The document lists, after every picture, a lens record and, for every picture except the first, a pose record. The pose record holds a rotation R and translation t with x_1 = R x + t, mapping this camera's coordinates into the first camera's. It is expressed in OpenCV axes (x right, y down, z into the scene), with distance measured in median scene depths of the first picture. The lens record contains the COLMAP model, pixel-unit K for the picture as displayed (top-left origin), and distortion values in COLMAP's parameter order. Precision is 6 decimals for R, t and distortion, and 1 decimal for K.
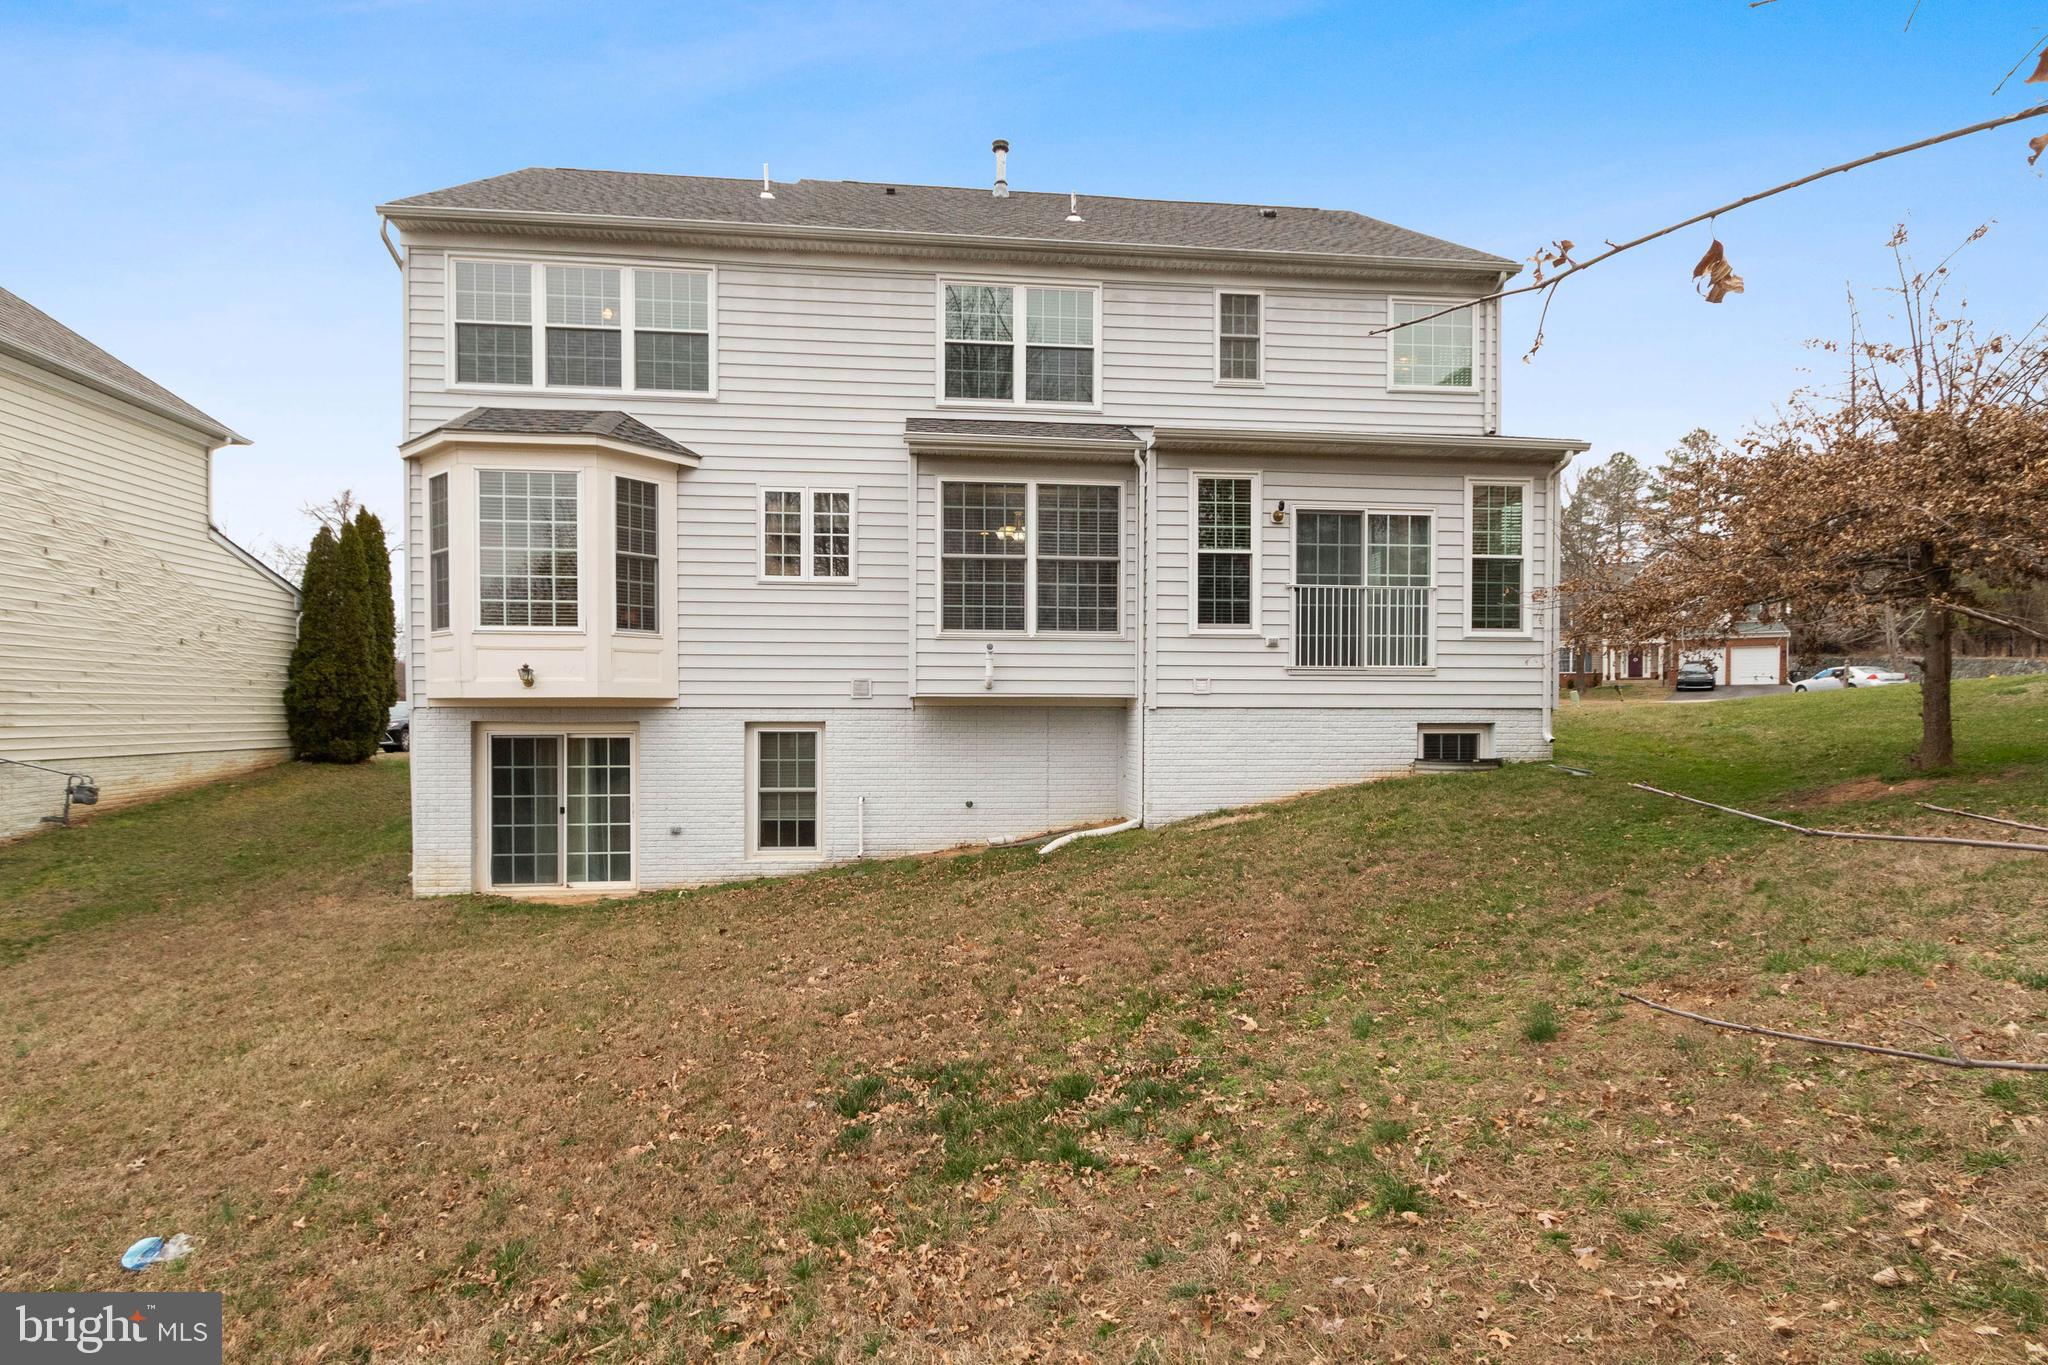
lens RADIAL K [[955.7, 0, 1024.8], [0, 955.7, 696.3], [0, 0, 1]] dist [0.000785, 0.000135]
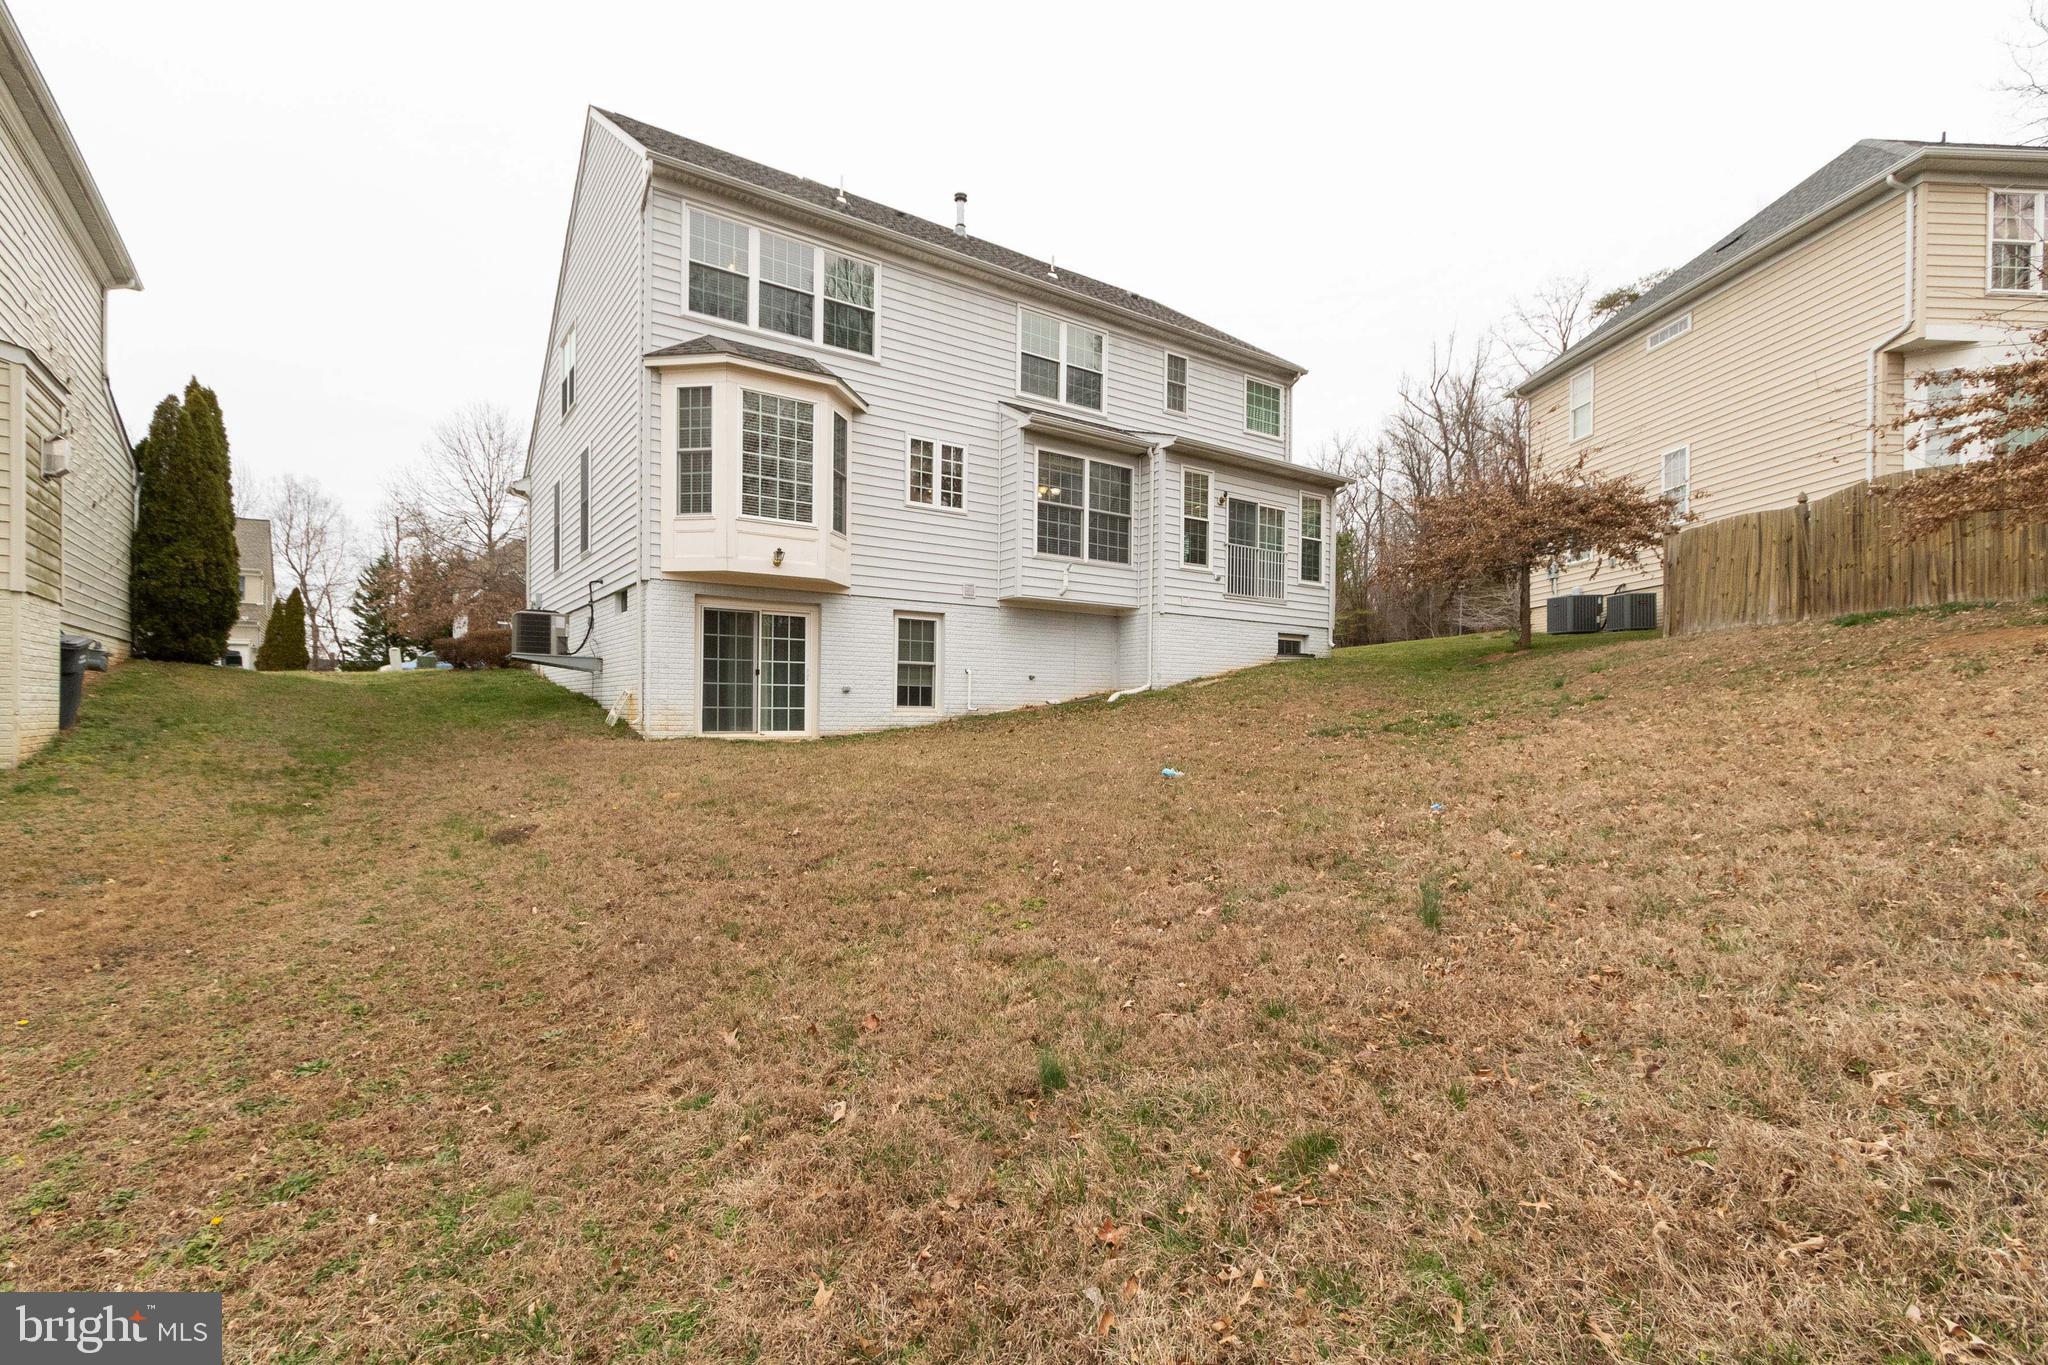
lens RADIAL K [[955.7, 0, 1023.3], [0, 955.7, 687.3], [0, 0, 1]] dist [0.000785, 0.000135]
pose [[0.869340, 0.018413, 0.493871, -0.794890], [-0.014557, 0.999826, -0.011653, 0.148469], [-0.494000, 0.002941, 0.869457, -0.241953]]
